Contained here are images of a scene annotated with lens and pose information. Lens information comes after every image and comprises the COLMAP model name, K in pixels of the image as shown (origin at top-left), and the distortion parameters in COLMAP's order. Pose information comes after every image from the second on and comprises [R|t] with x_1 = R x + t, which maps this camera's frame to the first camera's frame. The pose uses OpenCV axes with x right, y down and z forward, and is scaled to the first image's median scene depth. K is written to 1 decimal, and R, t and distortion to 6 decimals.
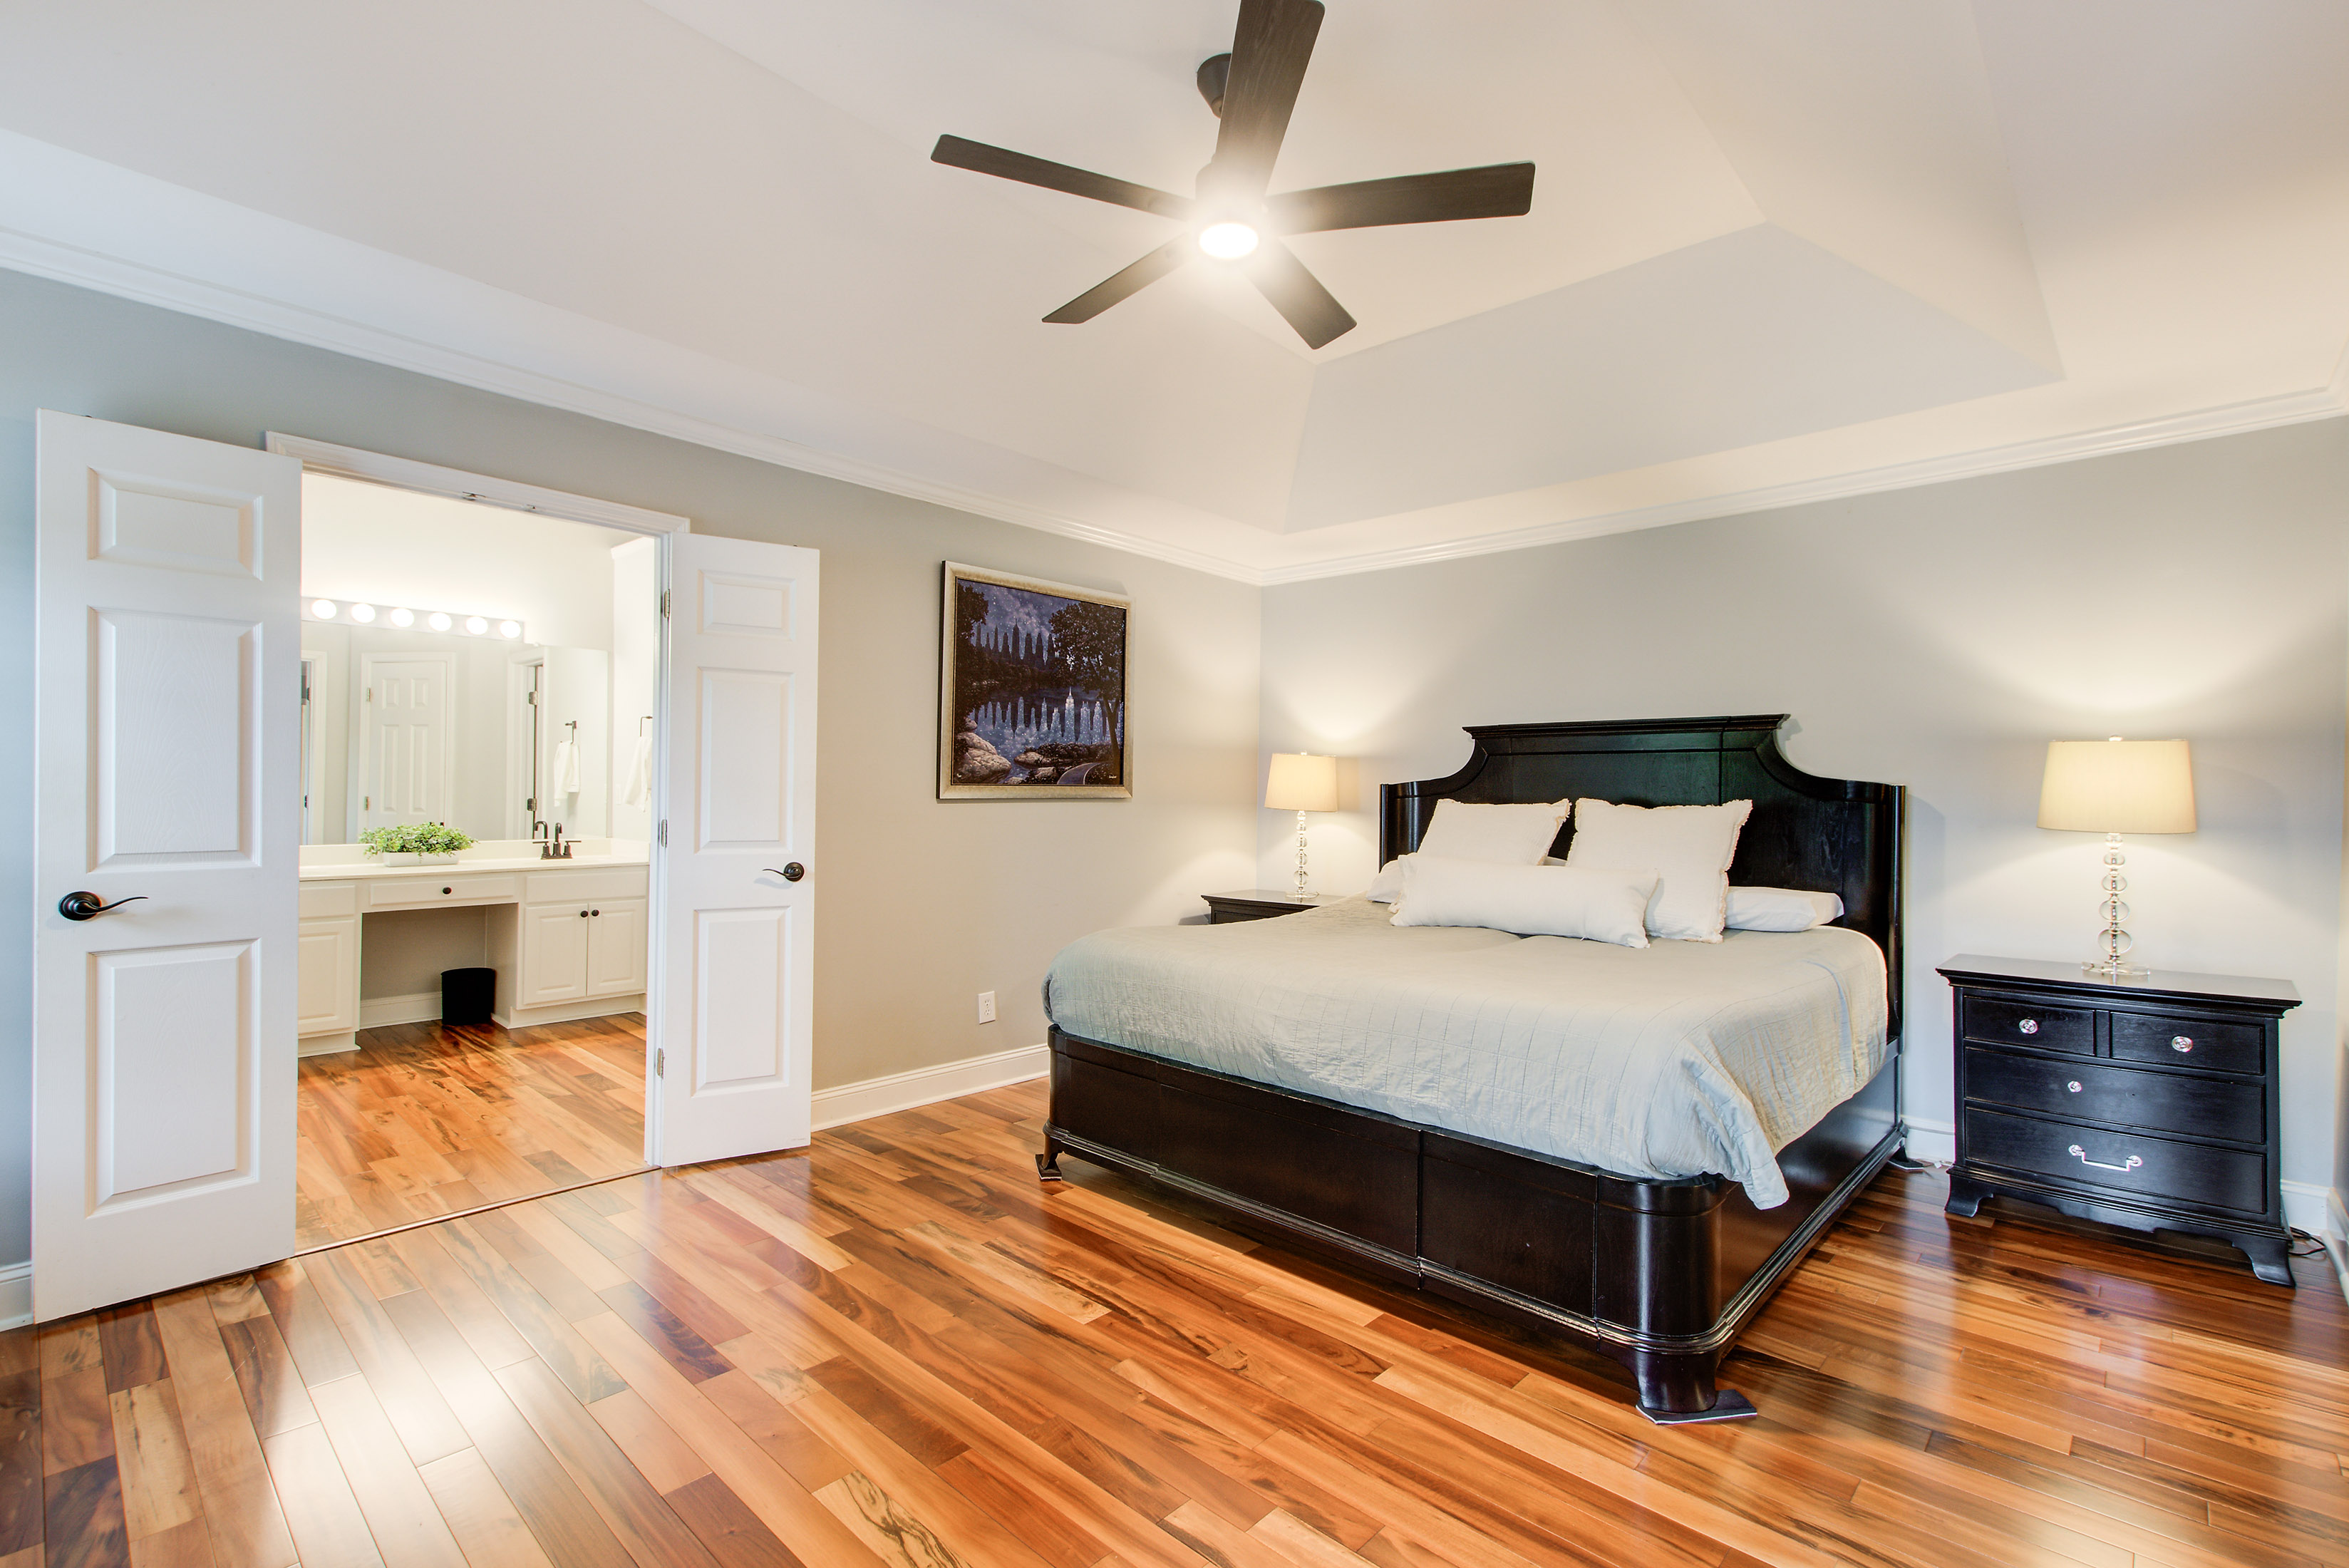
lens RADIAL K [[1061.3, 0, 1192.0], [0, 1061.3, 796.0], [0, 0, 1]] dist [0.010171, -0.001424]
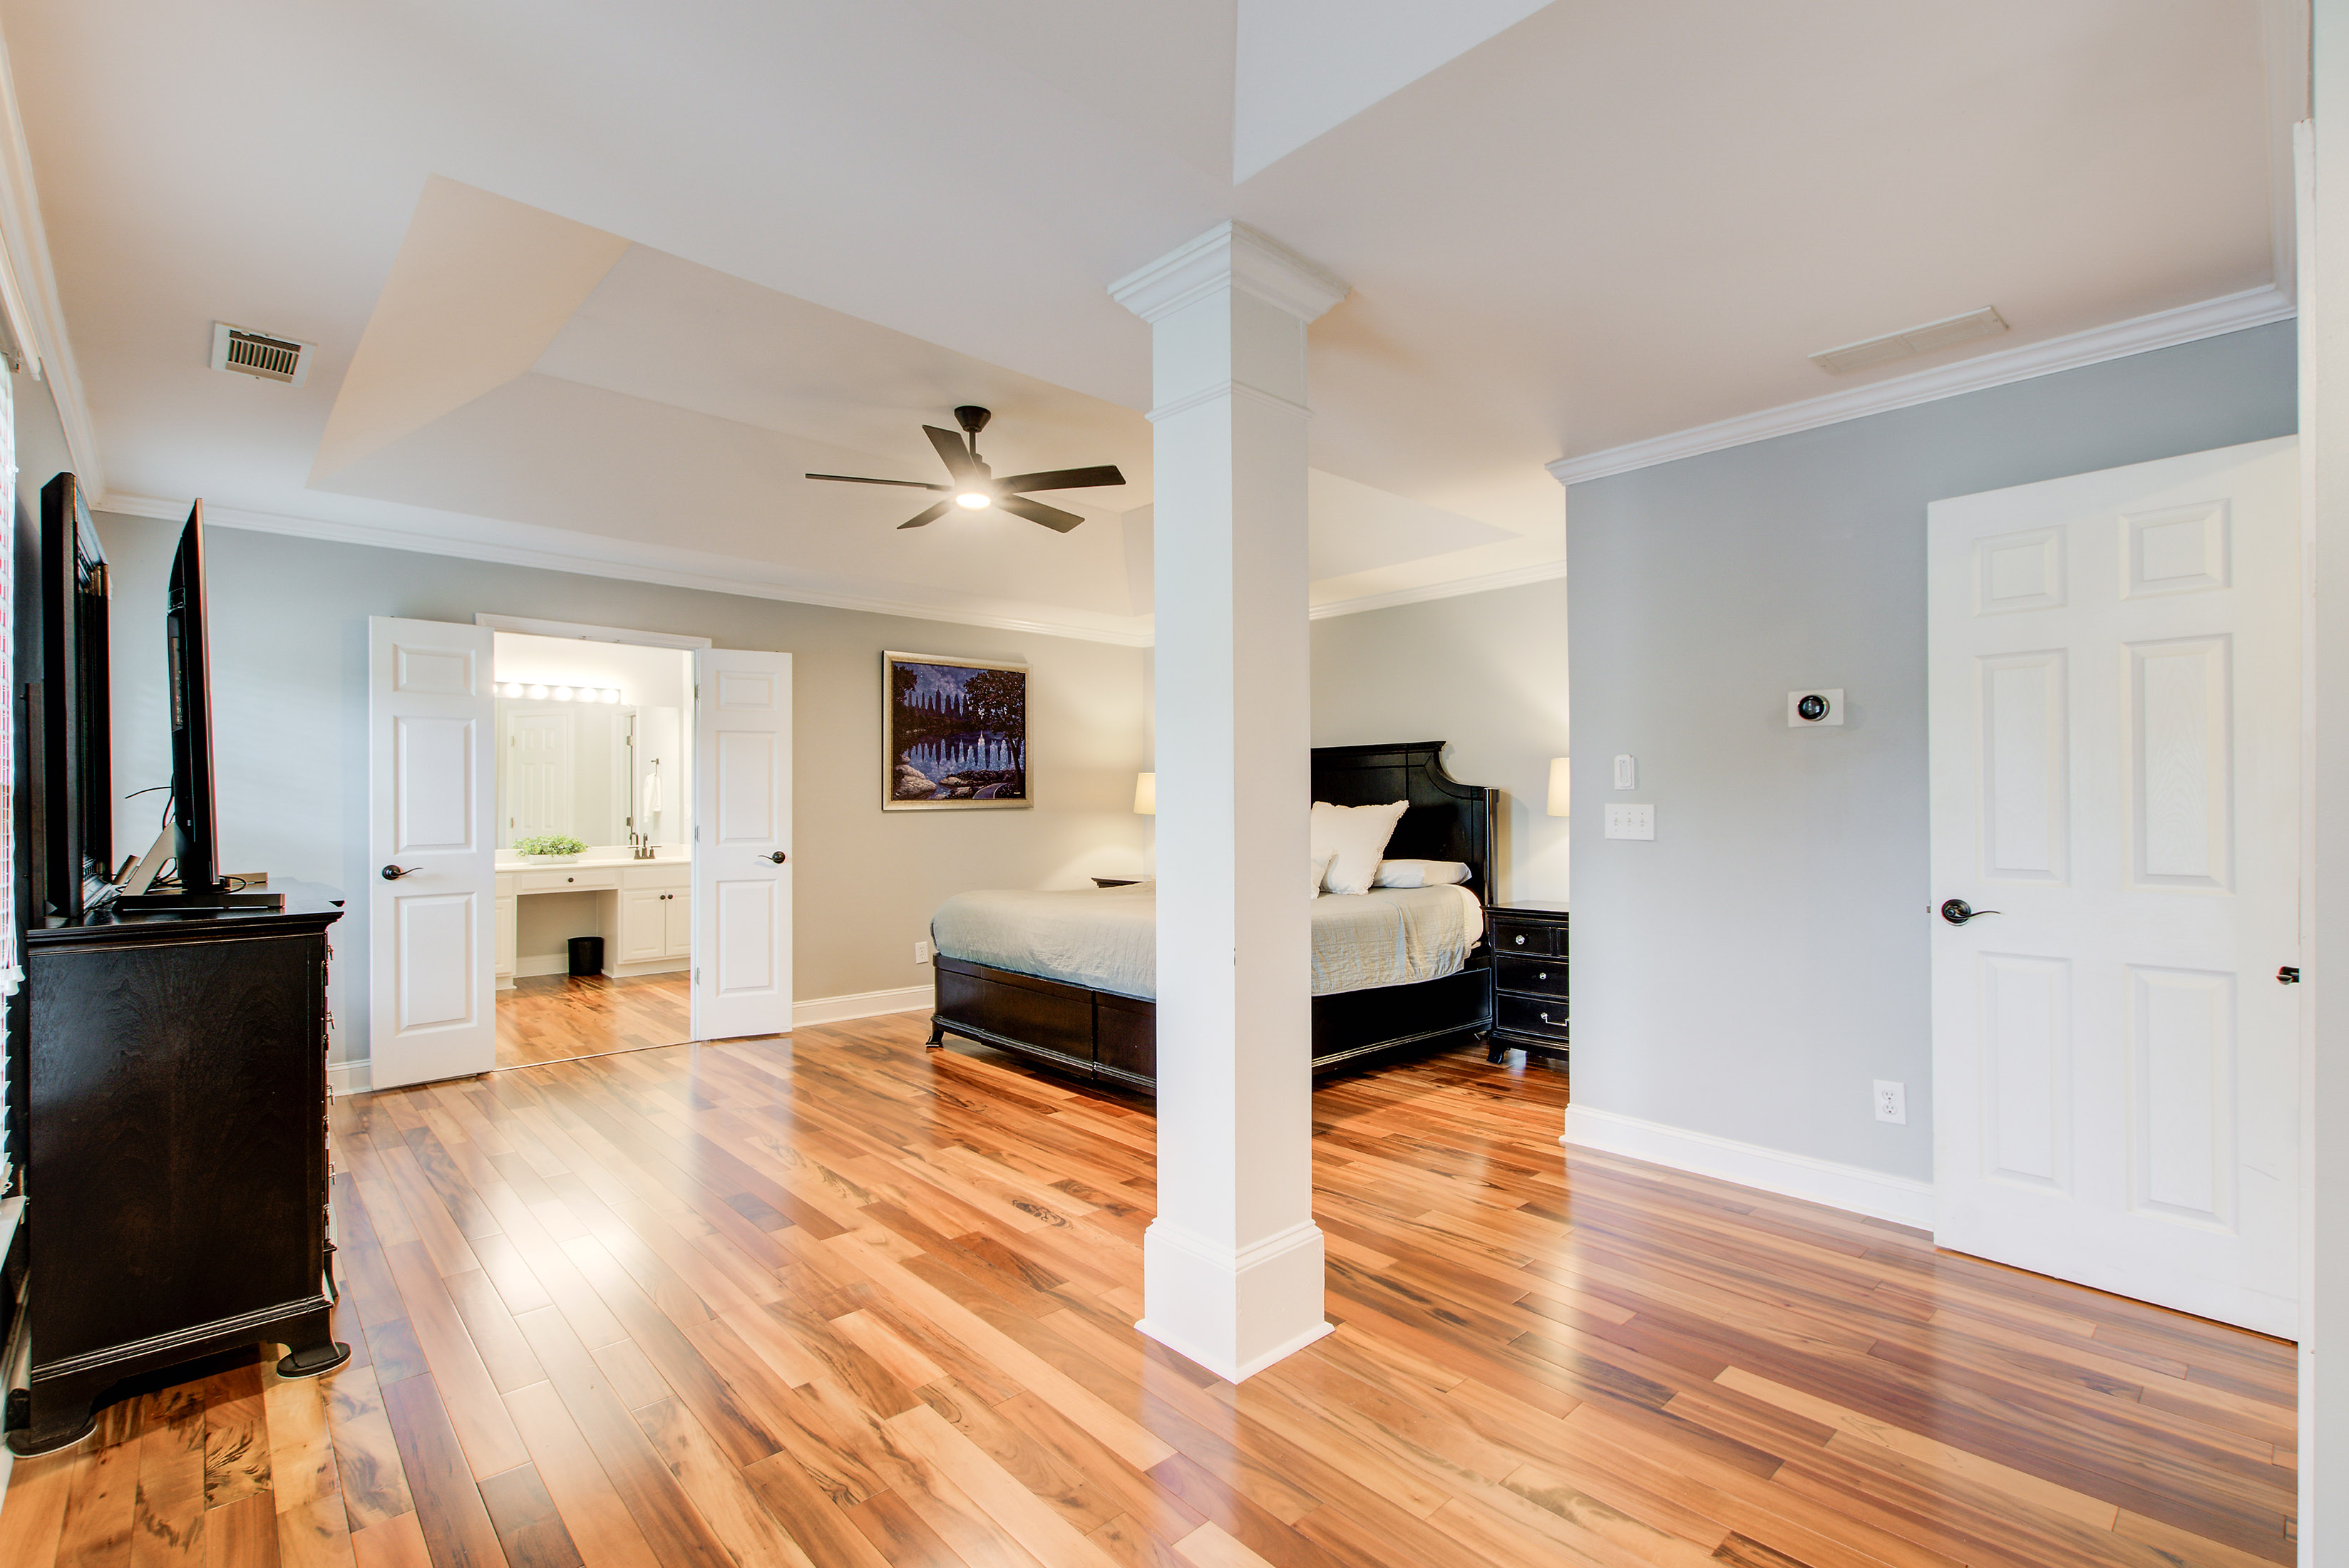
lens RADIAL K [[1047.6, 0, 1180.6], [0, 1047.6, 799.7], [0, 0, 1]] dist [0.001691, -0.000051]
pose [[0.996607, -0.018683, -0.080161, 0.279140], [0.018022, 0.999797, -0.008961, 0.008212], [0.080312, 0.007486, 0.996742, -0.406235]]
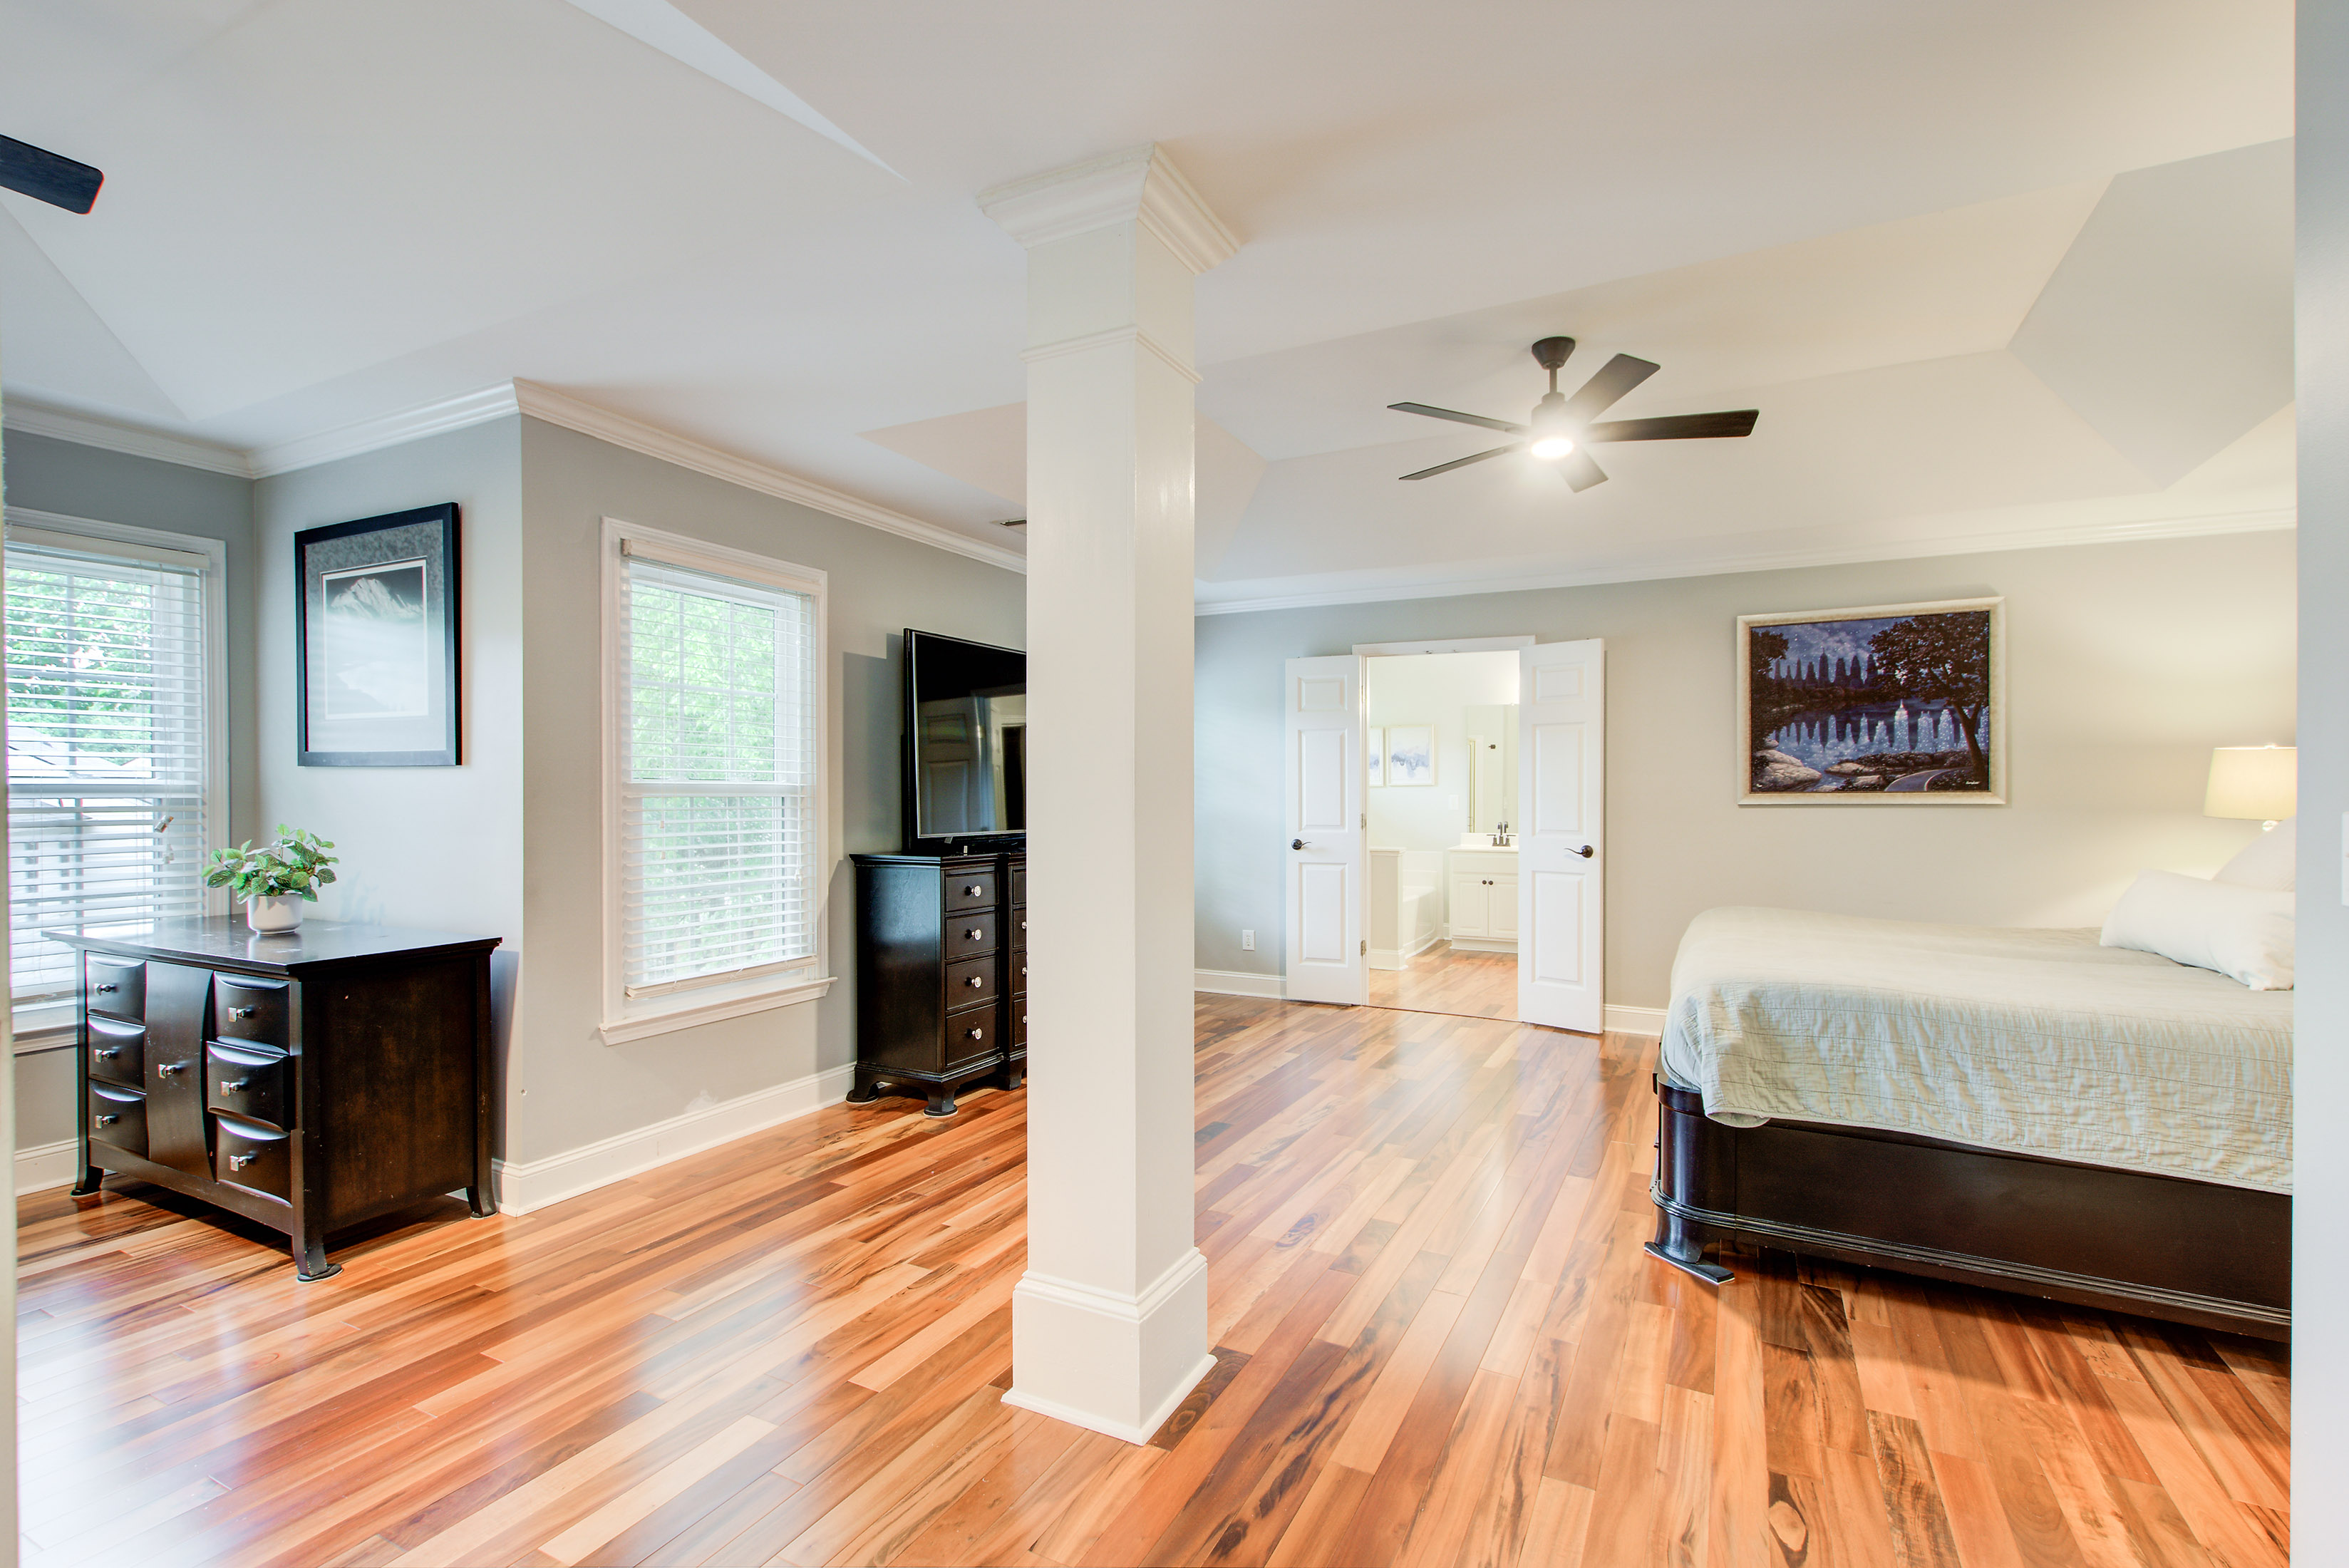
lens RADIAL K [[1035.1, 0, 1188.3], [0, 1035.1, 801.0], [0, 0, 1]] dist [0.002253, -0.000367]
pose [[0.275374, -0.007030, -0.961312, 0.726109], [-0.003511, 0.999959, -0.008318, 0.010666], [0.961331, 0.005666, 0.275338, 0.029061]]
